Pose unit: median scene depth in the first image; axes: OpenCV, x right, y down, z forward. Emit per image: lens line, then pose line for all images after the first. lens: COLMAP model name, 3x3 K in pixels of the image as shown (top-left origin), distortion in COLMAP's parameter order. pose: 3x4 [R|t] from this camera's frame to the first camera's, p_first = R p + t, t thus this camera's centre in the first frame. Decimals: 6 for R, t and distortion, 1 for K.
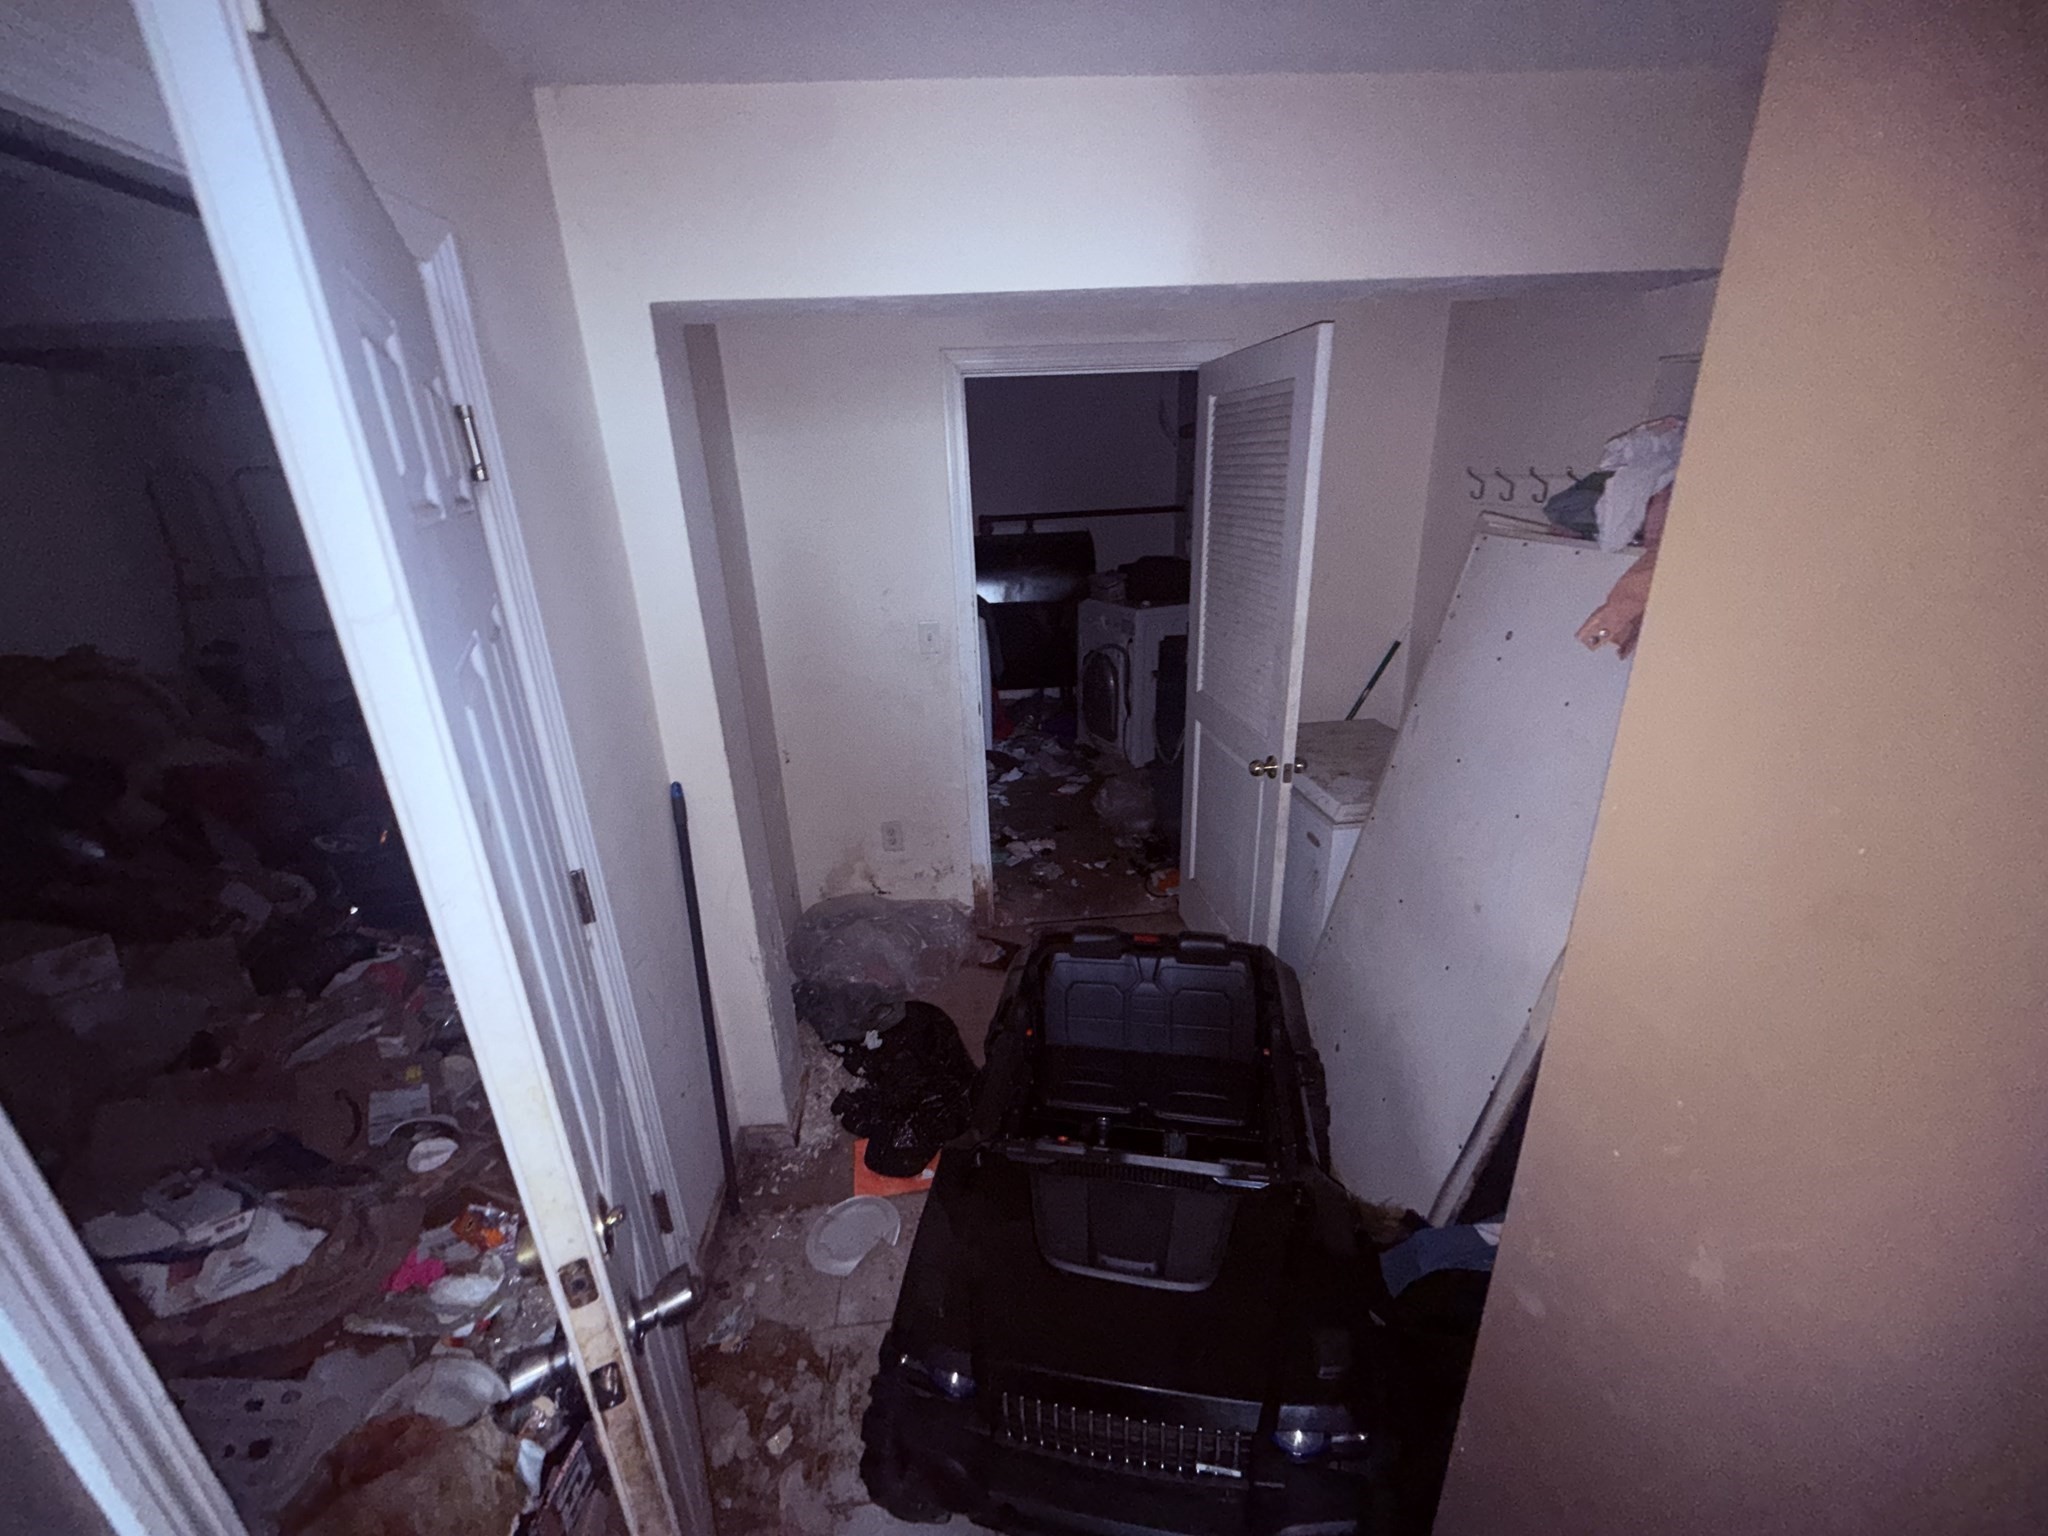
lens RADIAL K [[814.0, 0, 1022.3], [0, 814.0, 768.6], [0, 0, 1]] dist [0.000086, 0.000063]
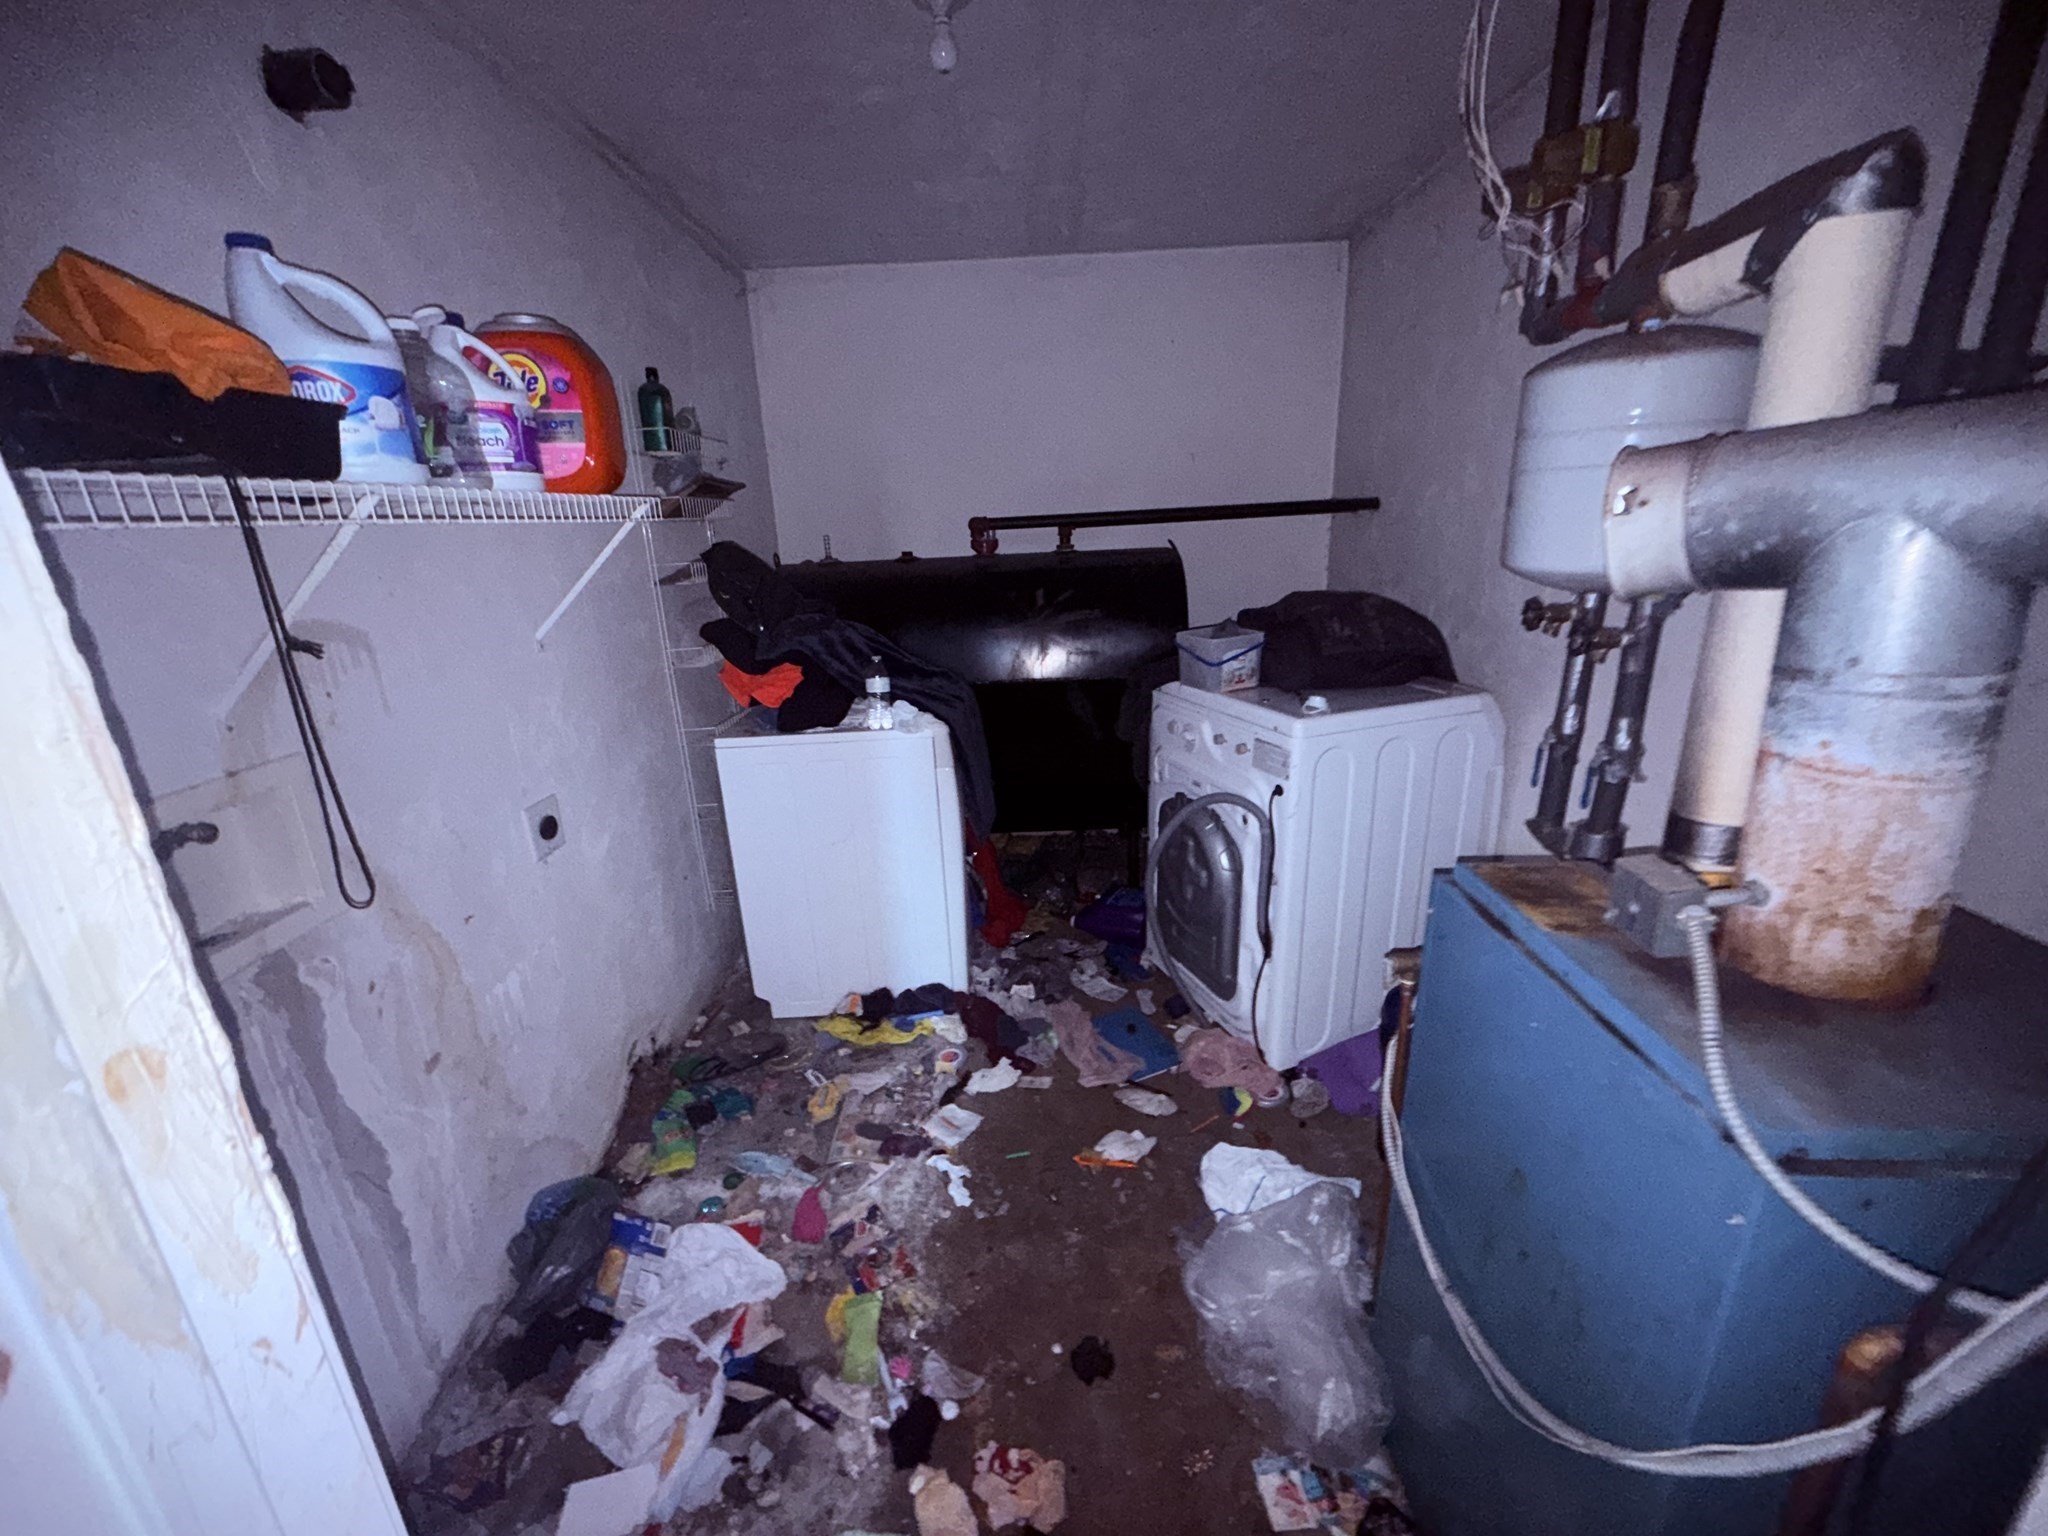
lens RADIAL K [[814.0, 0, 1022.3], [0, 814.0, 768.6], [0, 0, 1]] dist [0.000086, 0.000063]
pose [[0.996328, 0.024215, -0.082126, 0.032735], [-0.027913, 0.998634, -0.044181, -0.133694], [0.080944, 0.046312, 0.995642, 0.520727]]
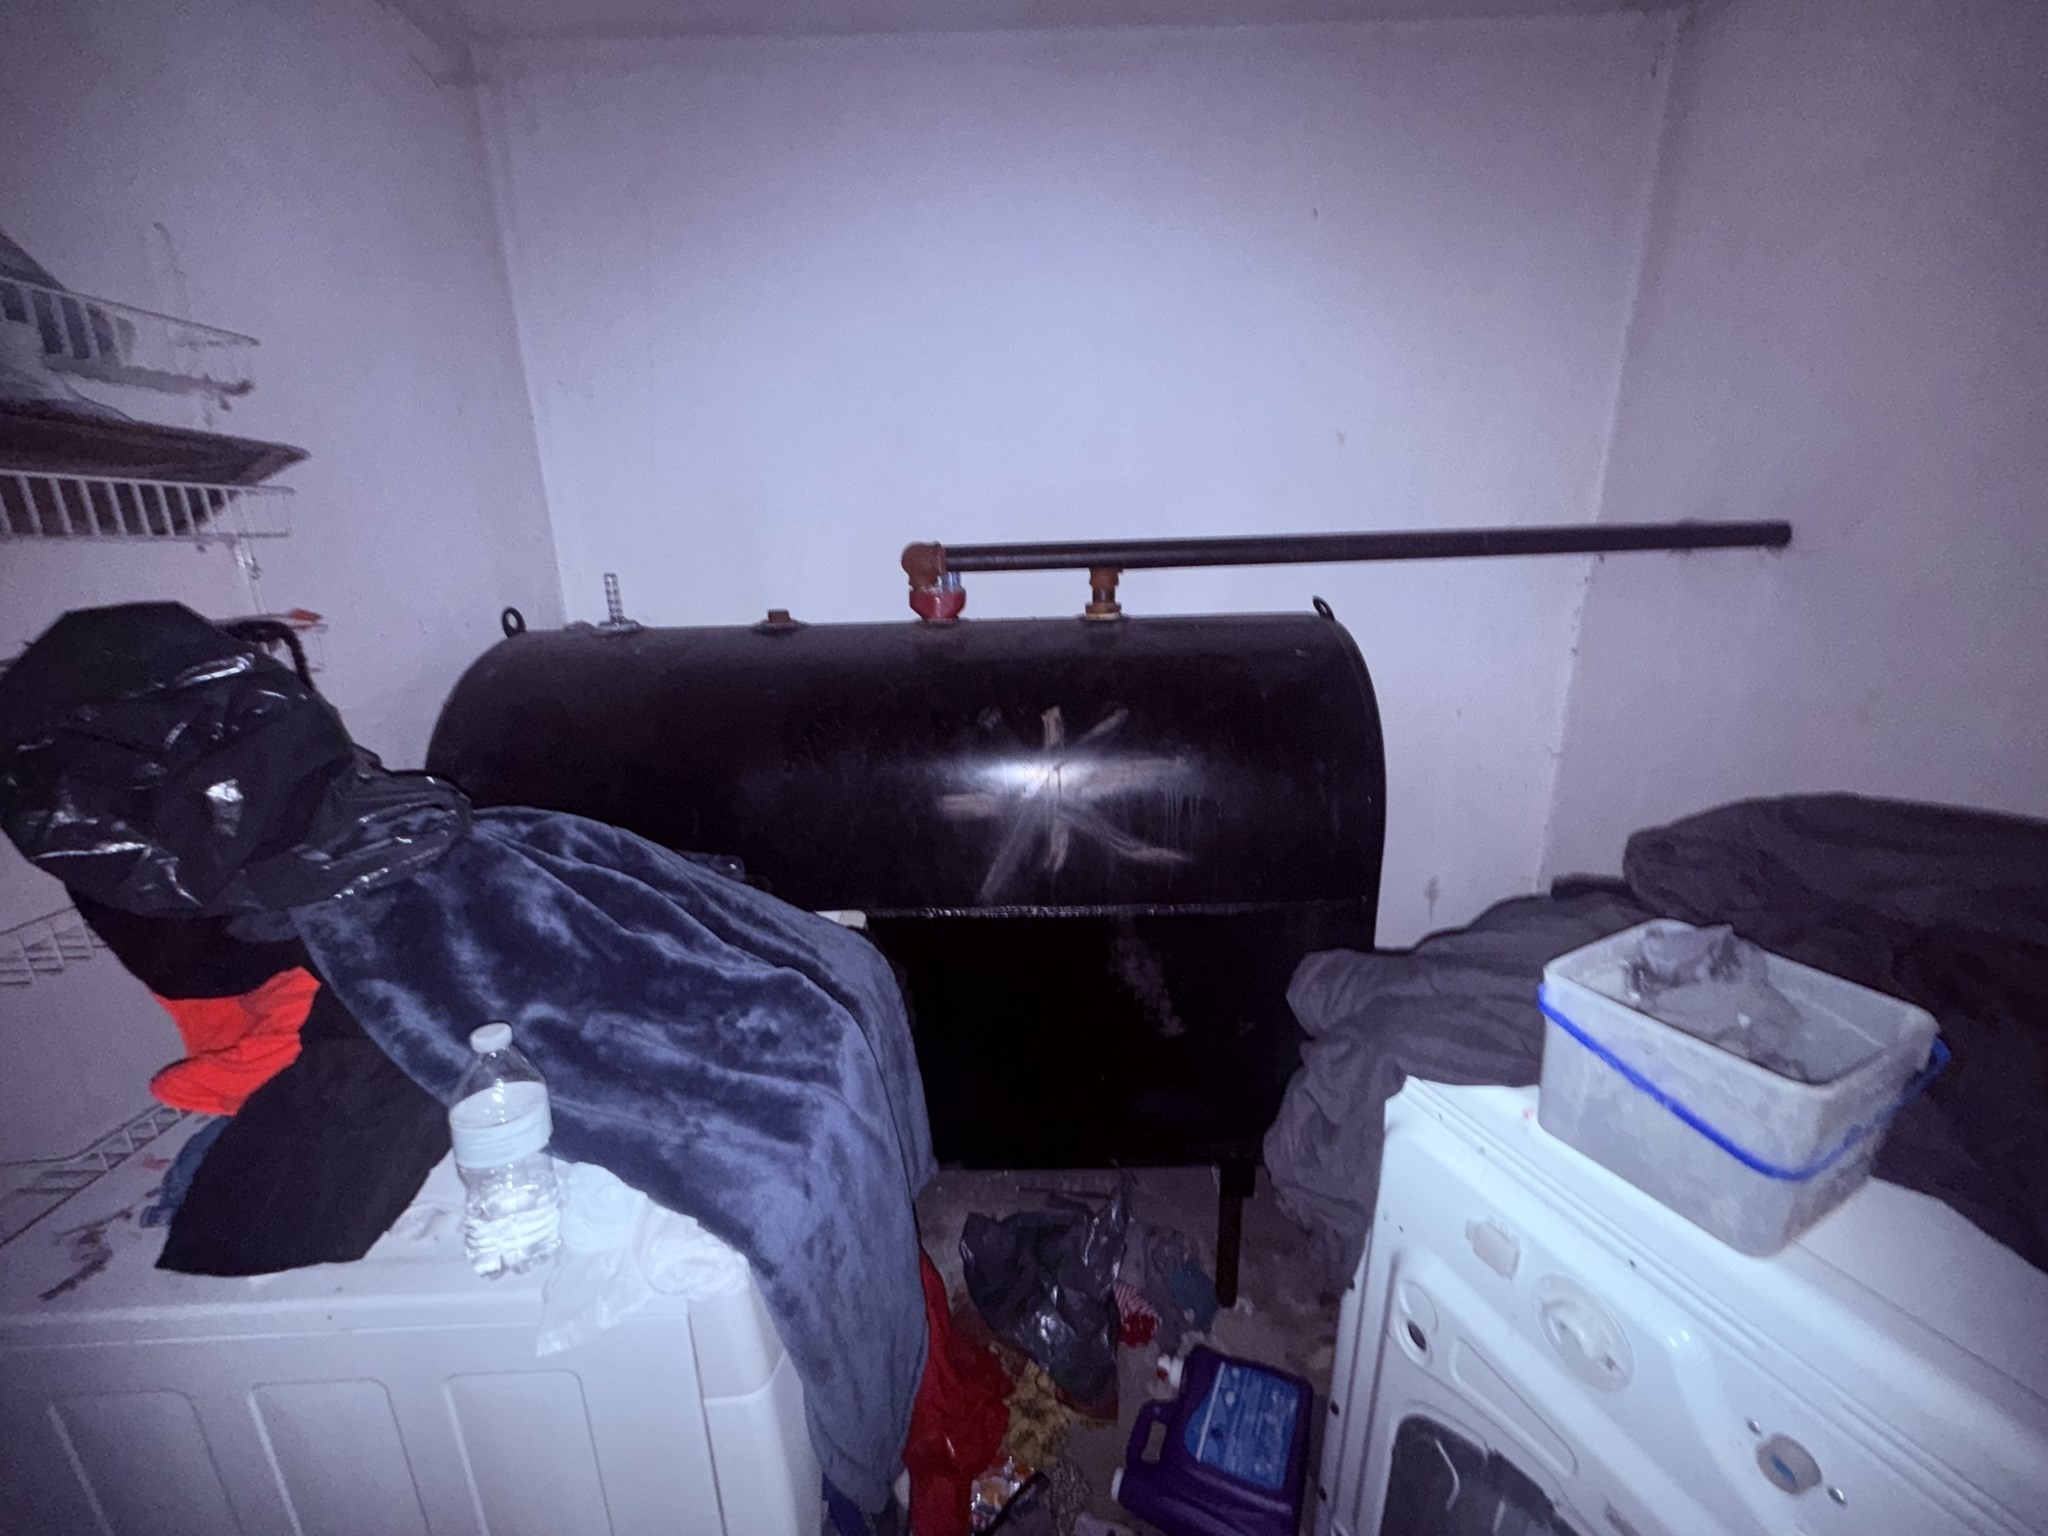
lens RADIAL K [[814.0, 0, 1022.3], [0, 814.0, 768.6], [0, 0, 1]] dist [0.000086, 0.000063]
pose [[0.996774, 0.041025, -0.068980, 0.003836], [-0.045483, 0.996891, -0.064343, -0.249764], [0.066126, 0.067273, 0.995541, 0.831760]]
